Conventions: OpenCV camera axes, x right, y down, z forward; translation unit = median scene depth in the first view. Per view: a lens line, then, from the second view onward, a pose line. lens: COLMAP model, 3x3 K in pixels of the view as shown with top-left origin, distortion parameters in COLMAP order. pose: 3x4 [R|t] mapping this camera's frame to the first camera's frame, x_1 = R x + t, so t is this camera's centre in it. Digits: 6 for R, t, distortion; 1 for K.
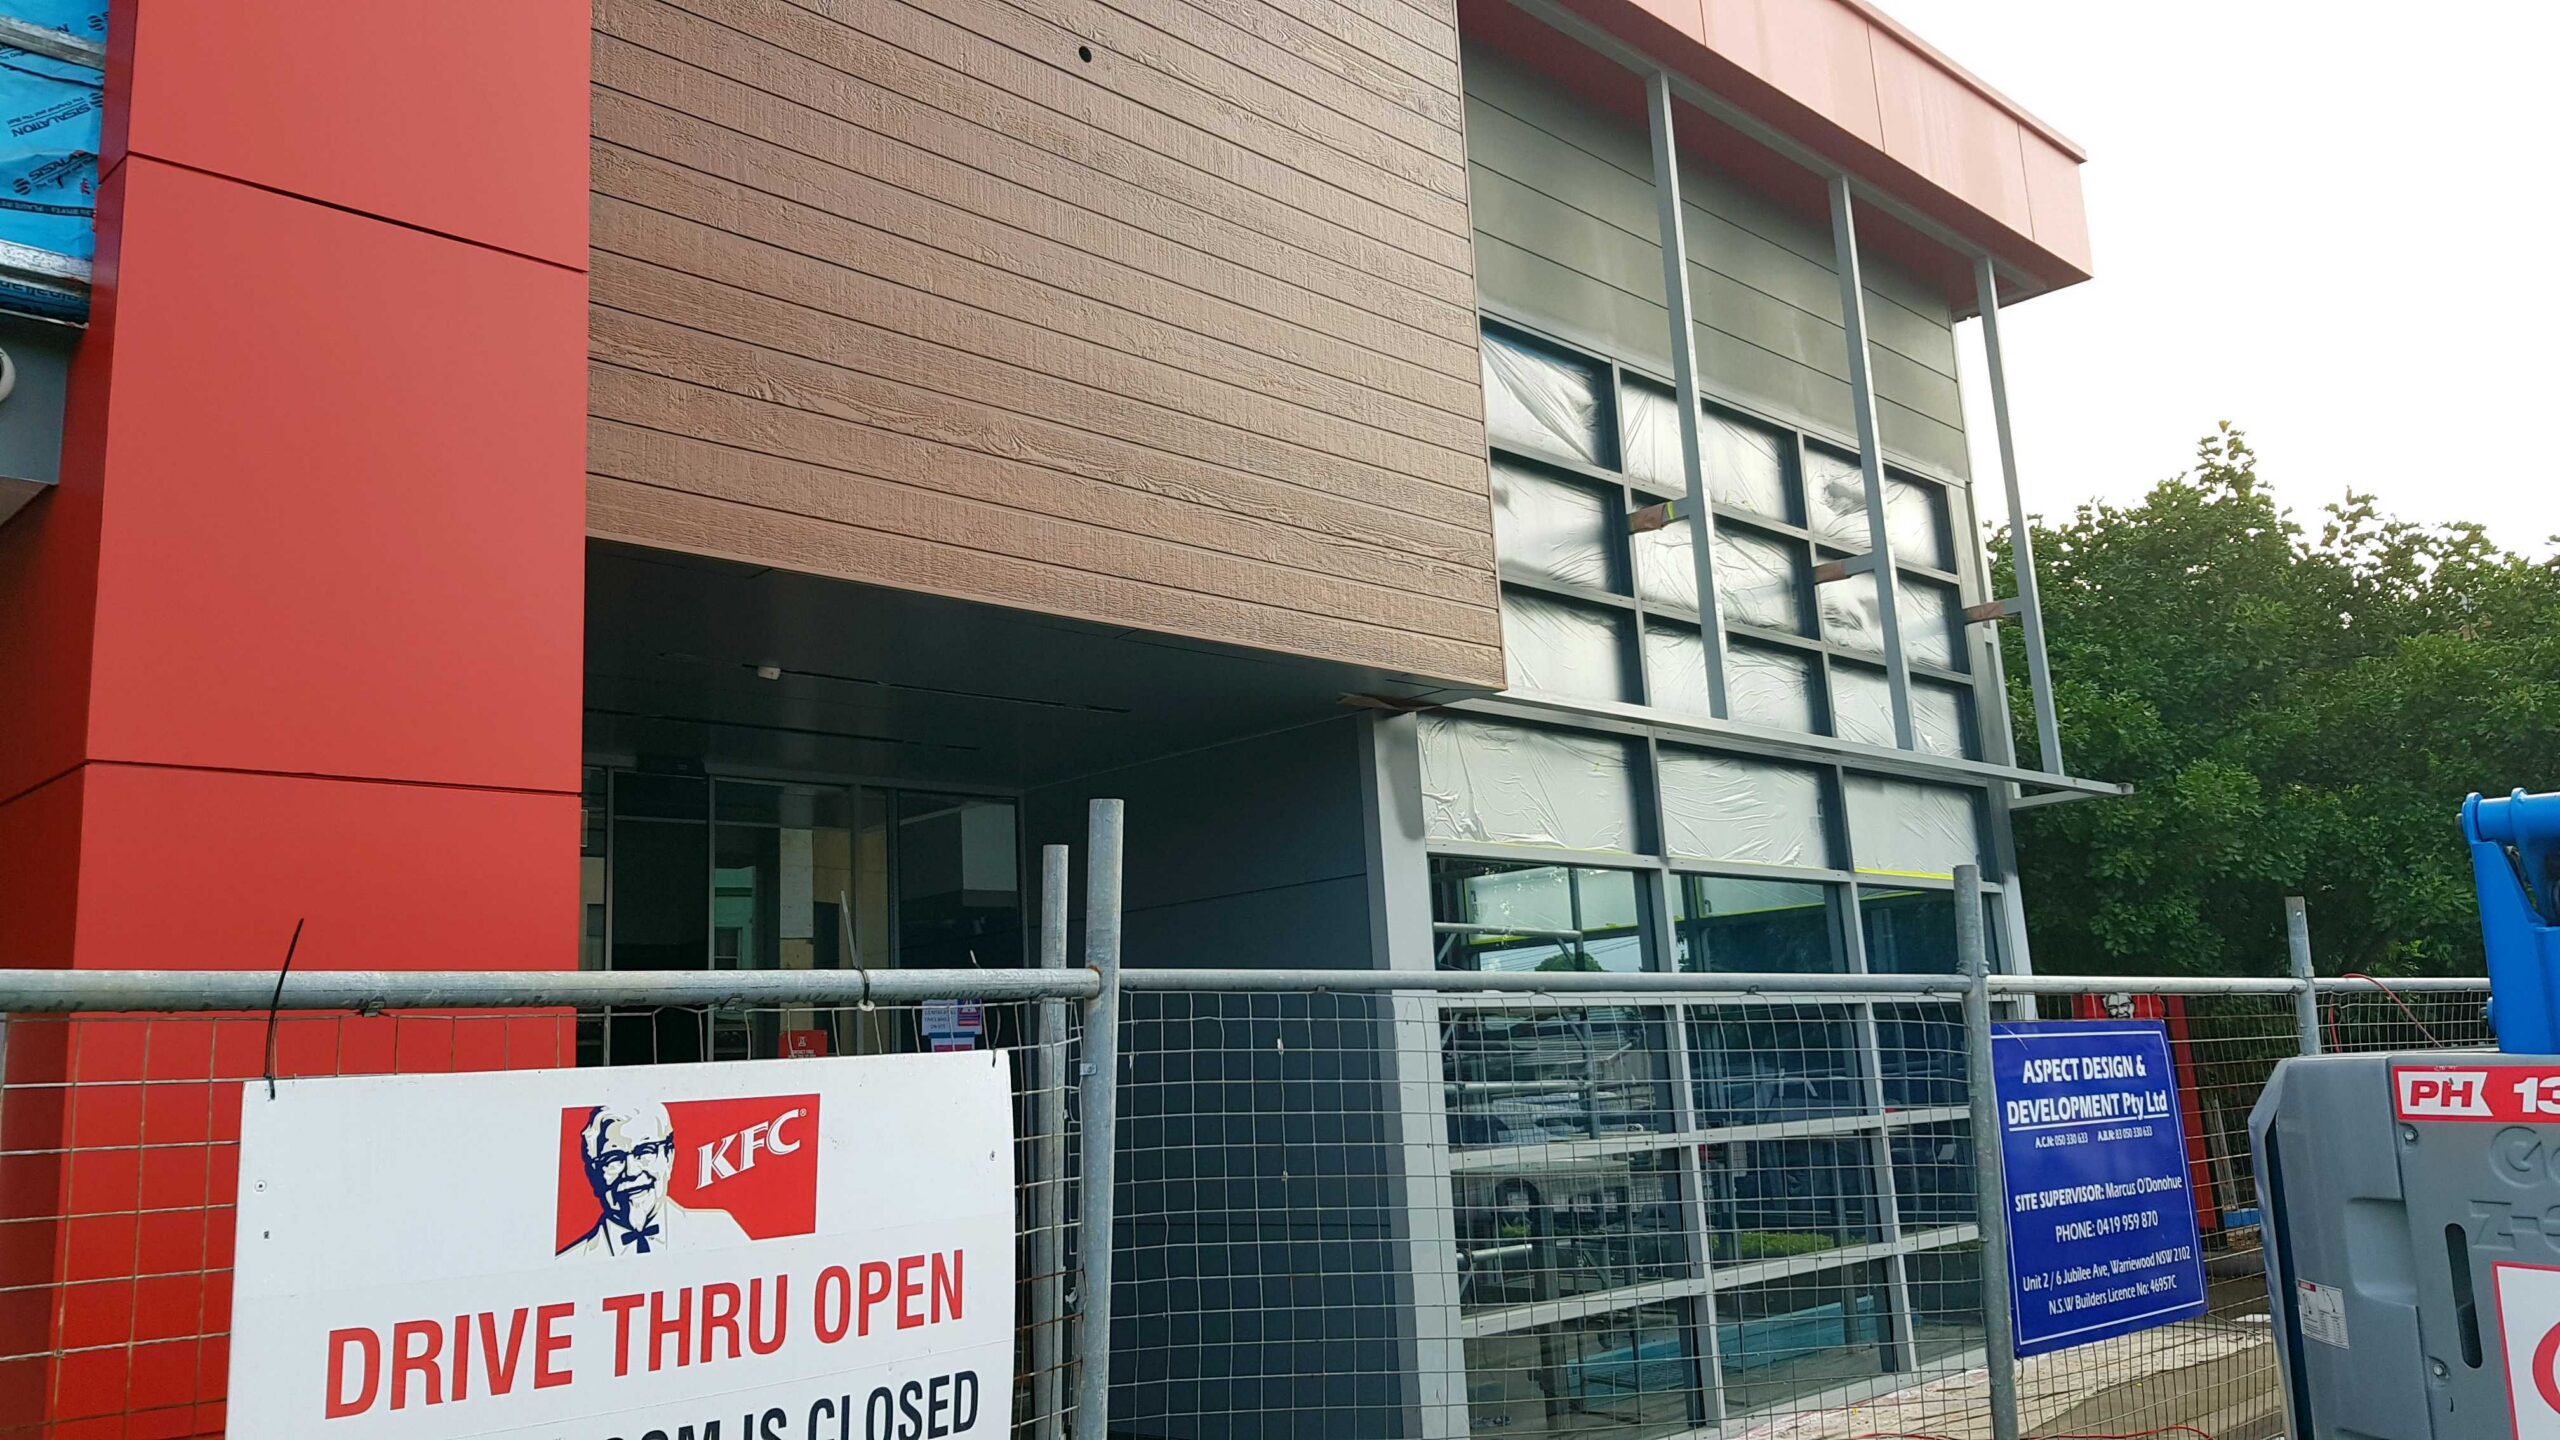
lens RADIAL K [[2000.9, 0, 1295.9], [0, 2000.9, 672.2], [0, 0, 1]] dist [0.081308, -0.132857]
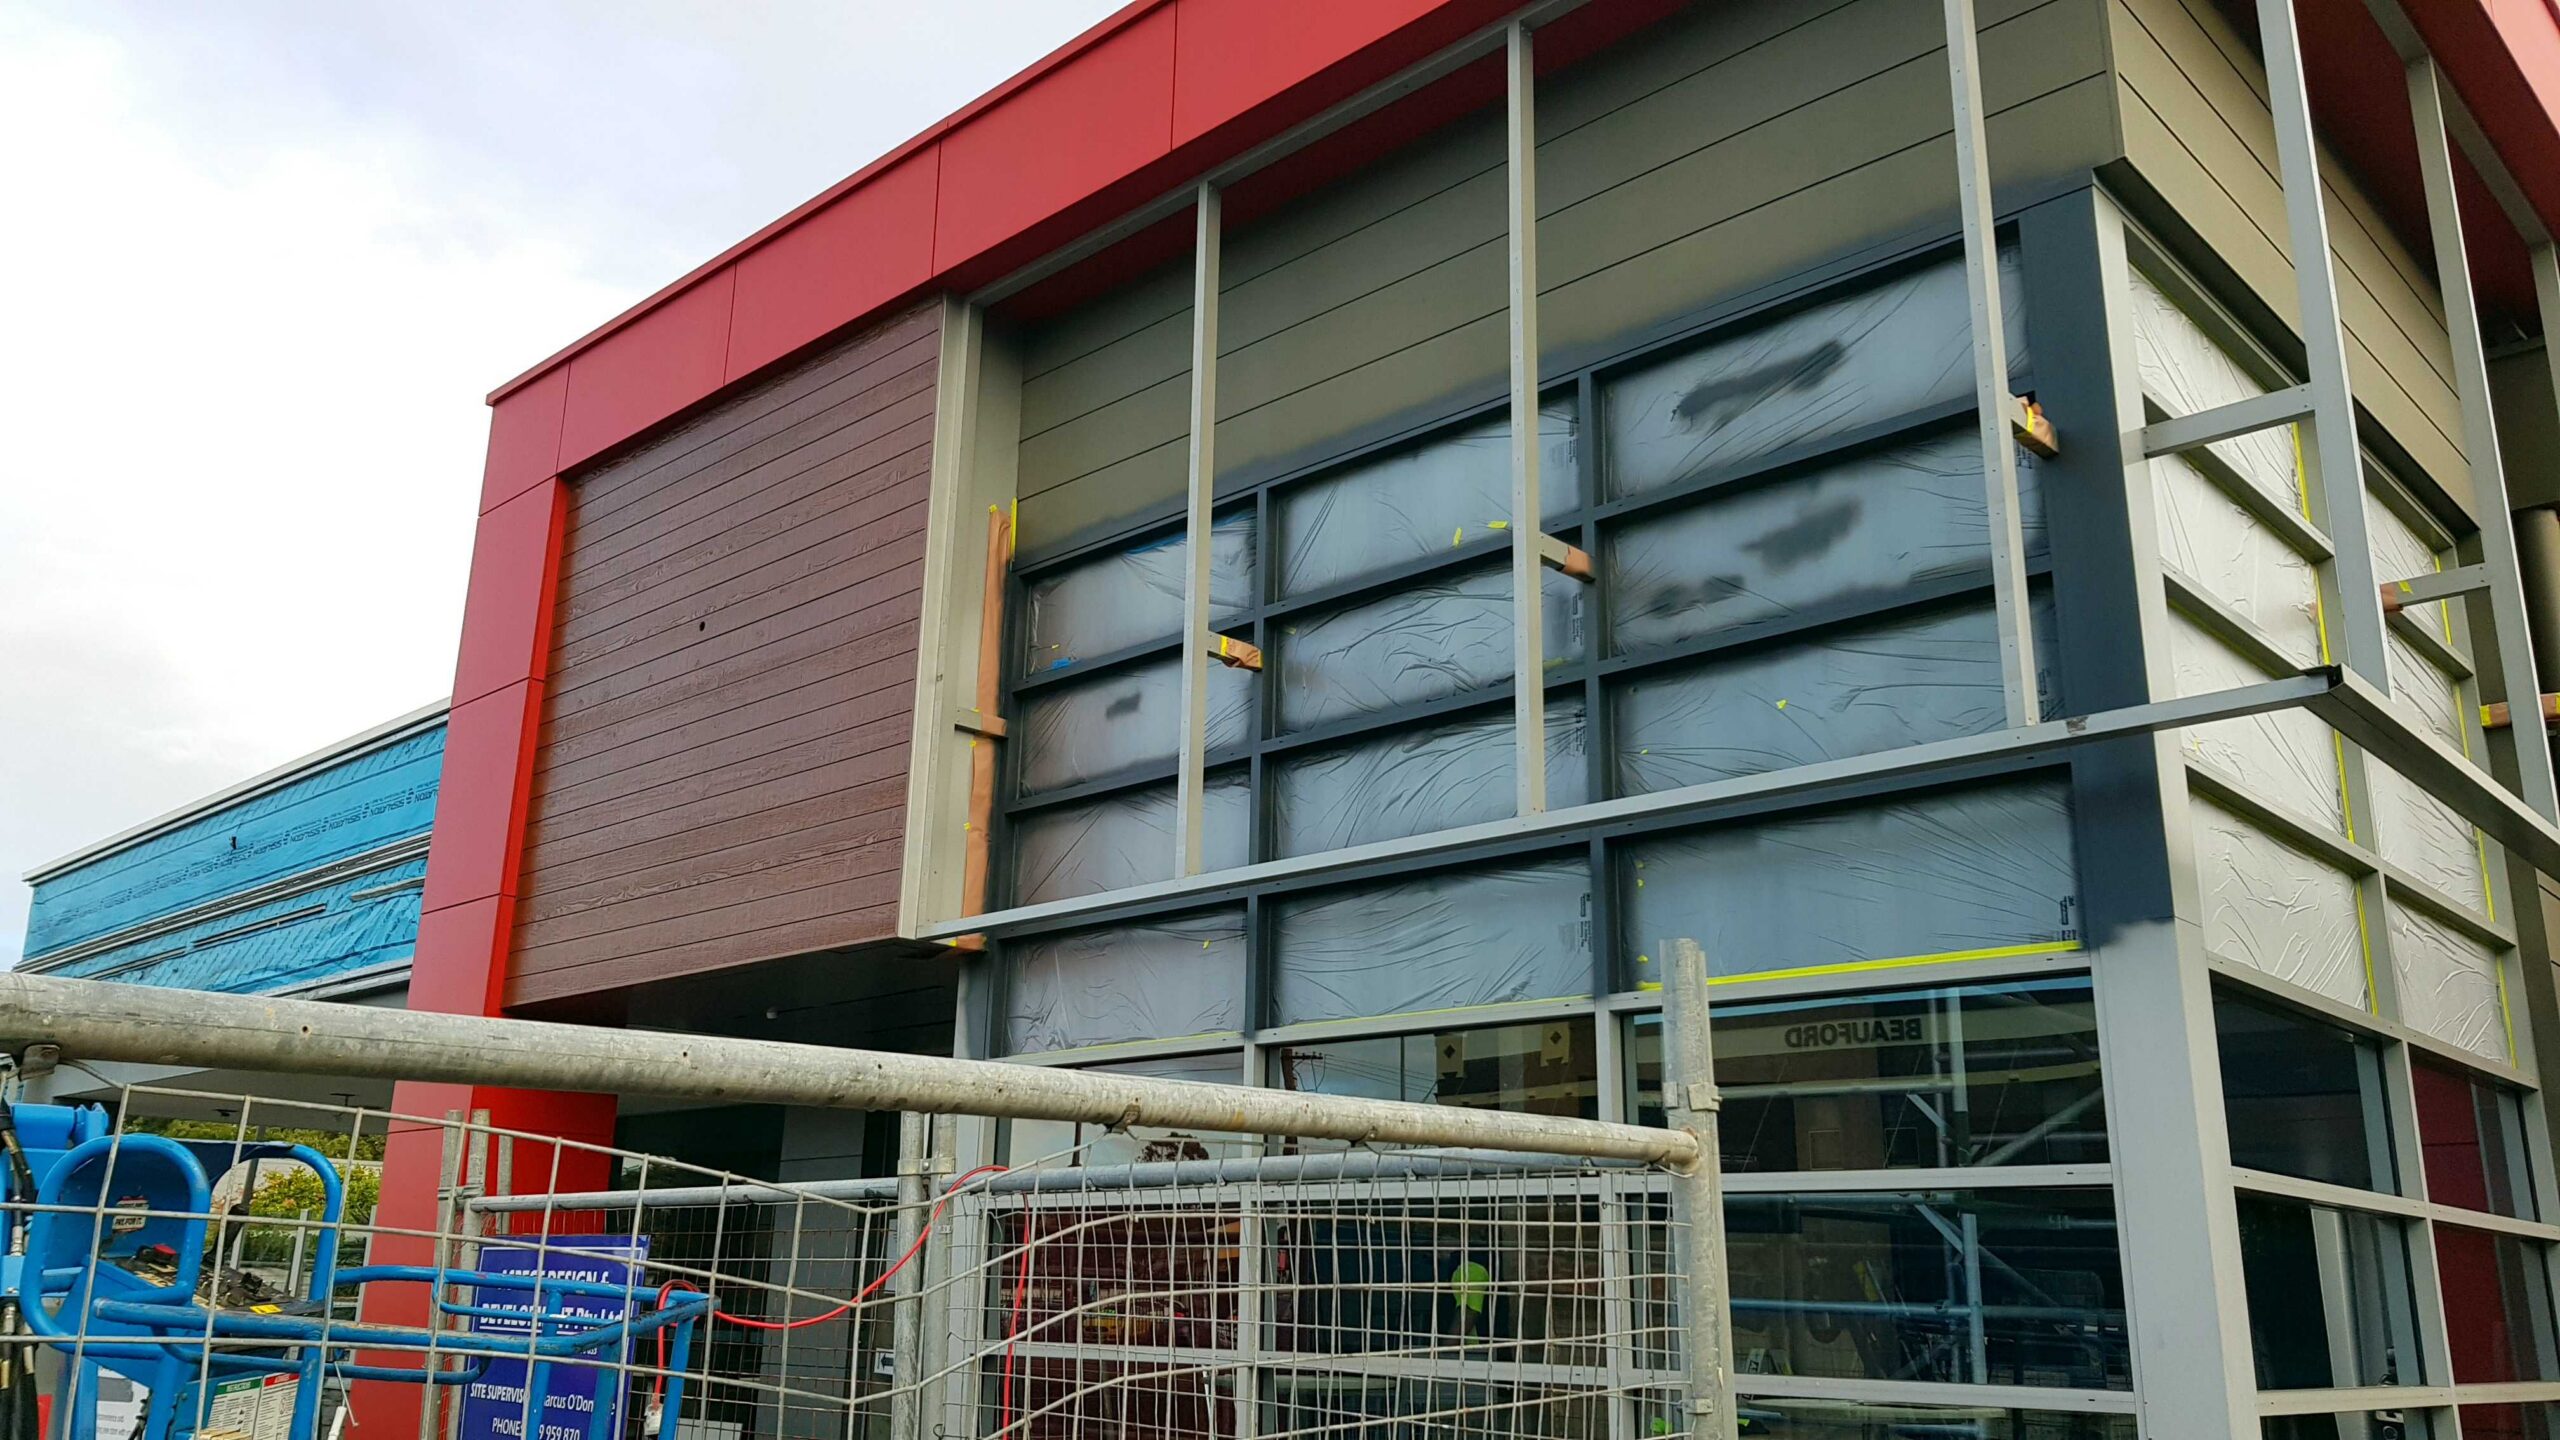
lens RADIAL K [[2000.9, 0, 1285.9], [0, 2000.9, 713.8], [0, 0, 1]] dist [0.081308, -0.132857]
pose [[0.003213, -0.227050, -0.973878, 1.085331], [0.182897, 0.957589, -0.222649, 0.158957], [0.983127, -0.177404, 0.044603, 1.007061]]
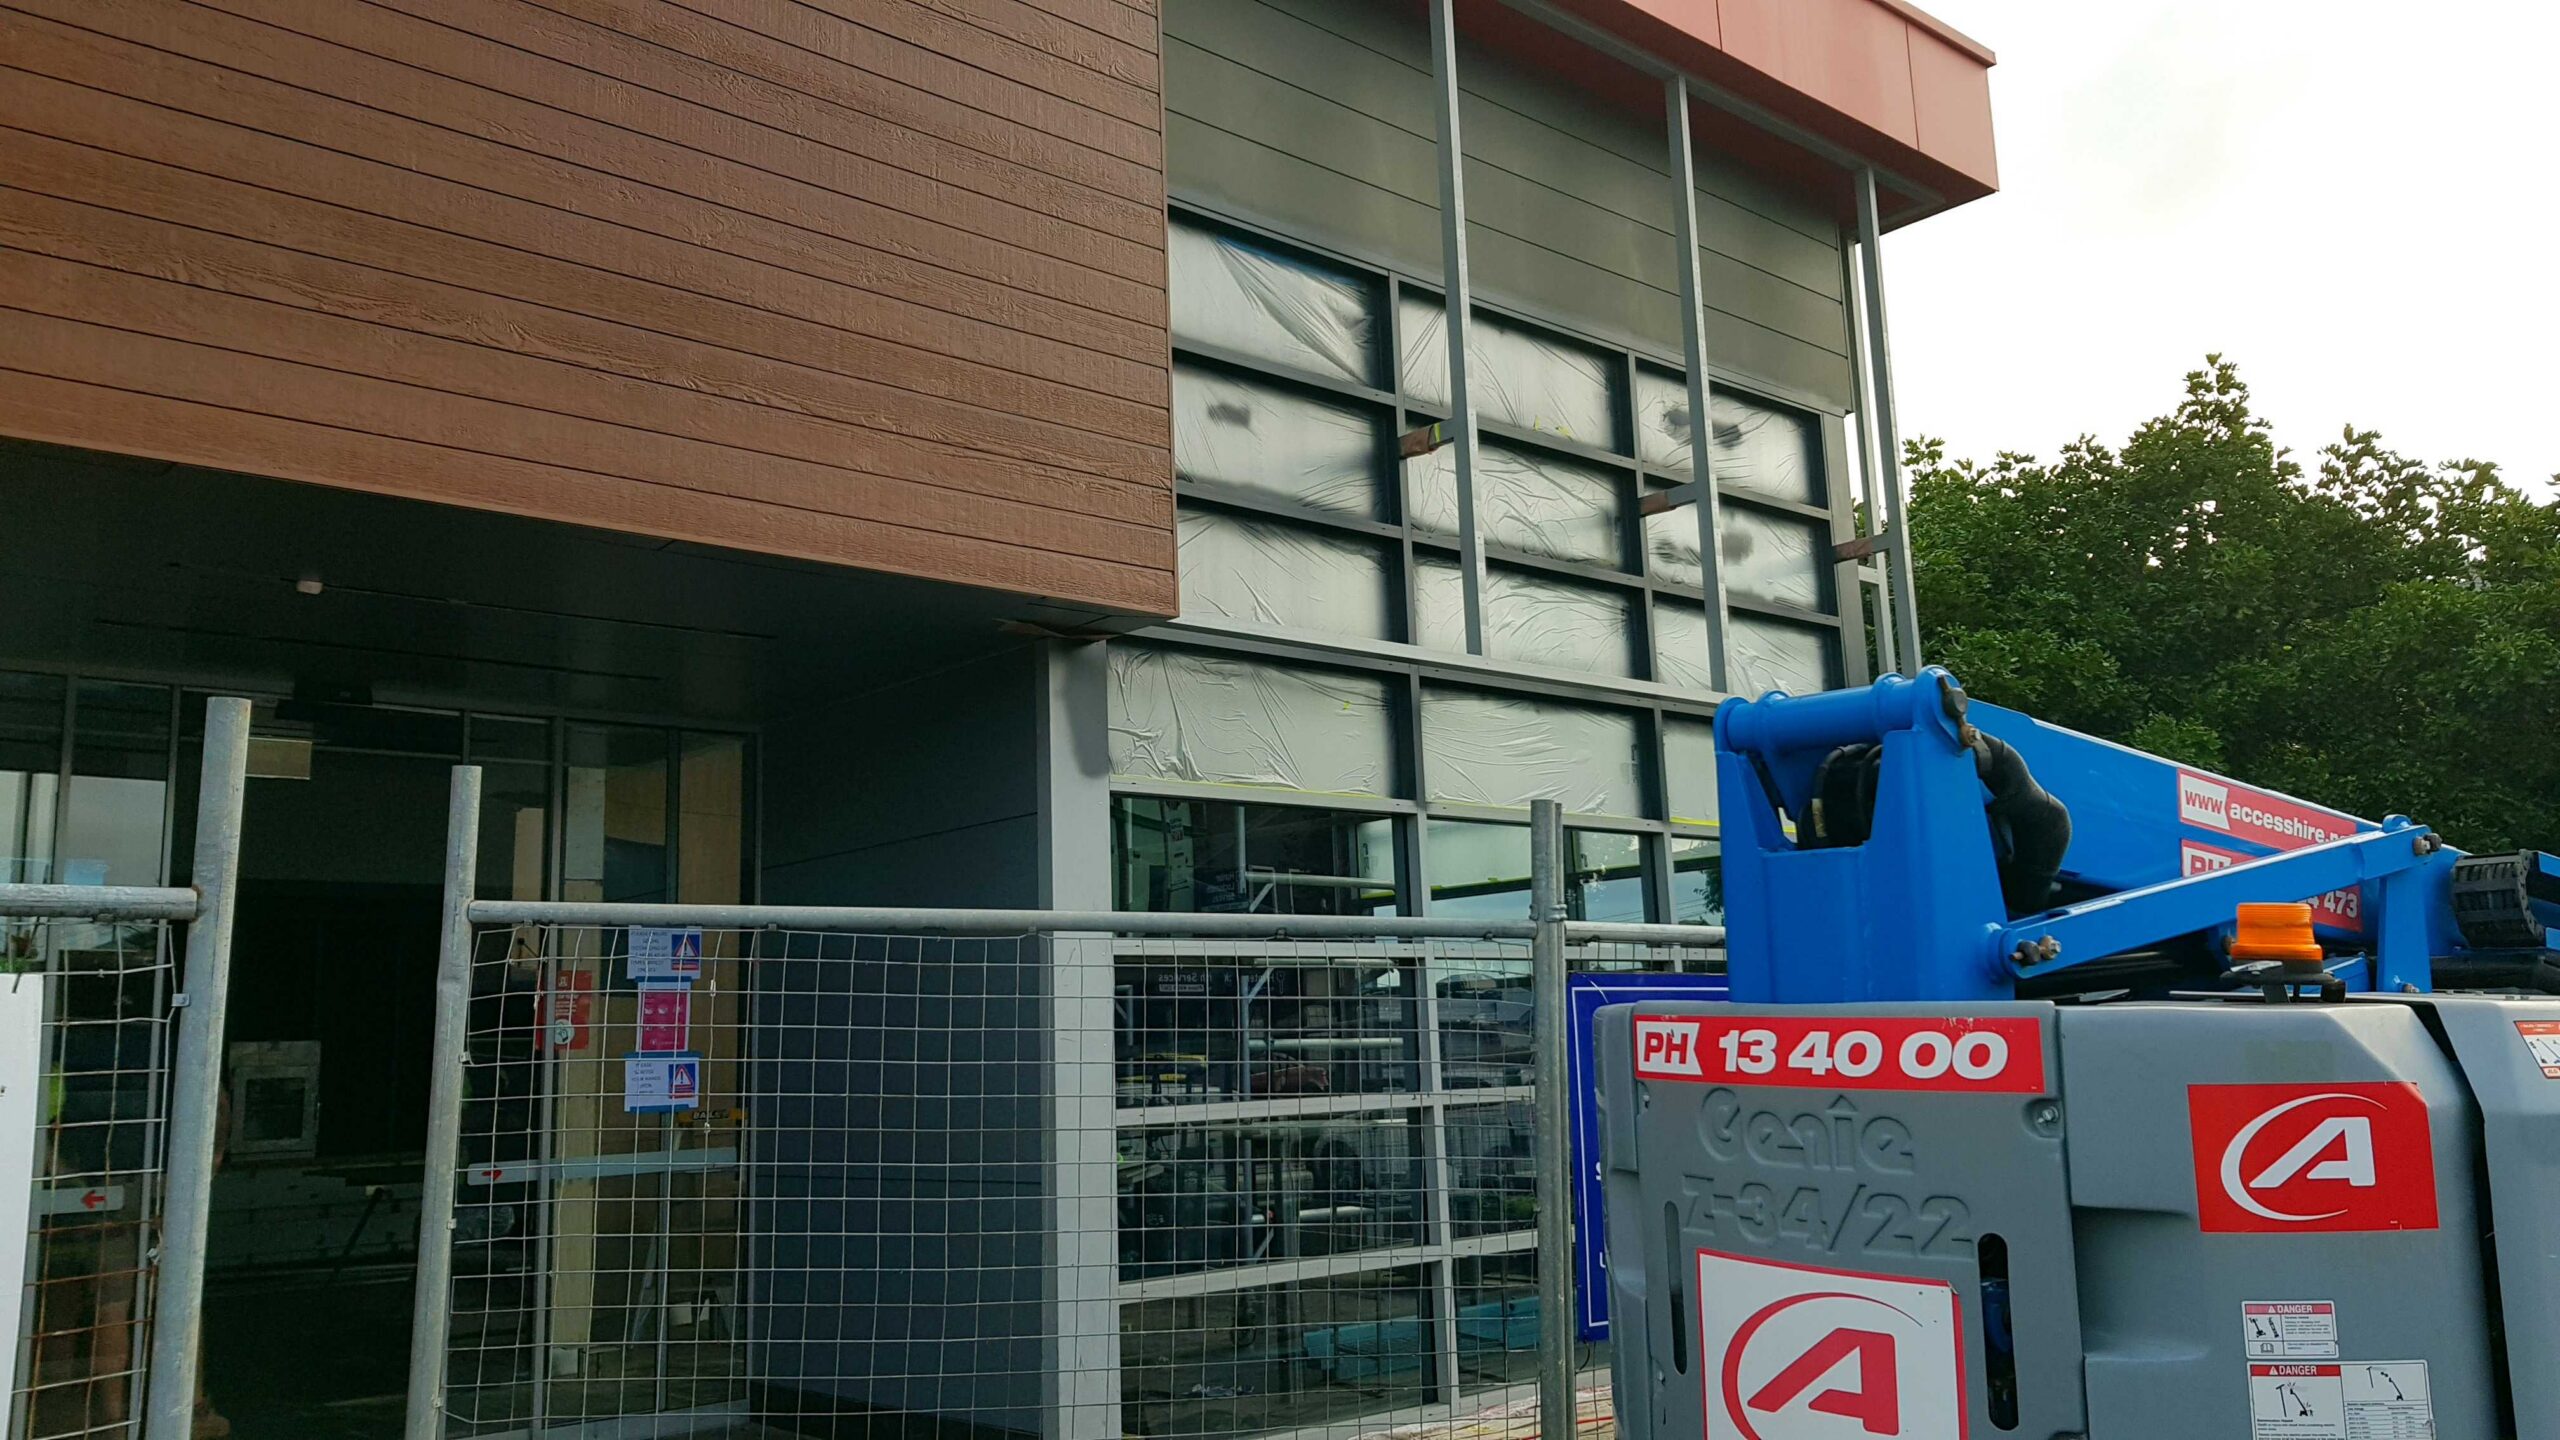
lens RADIAL K [[2000.9, 0, 1289.6], [0, 2000.9, 692.1], [0, 0, 1]] dist [0.081308, -0.132857]
pose [[0.997784, 0.006544, -0.066211, 0.184553], [-0.004652, 0.999578, 0.028687, 0.014375], [0.066371, -0.028315, 0.997393, 0.061500]]
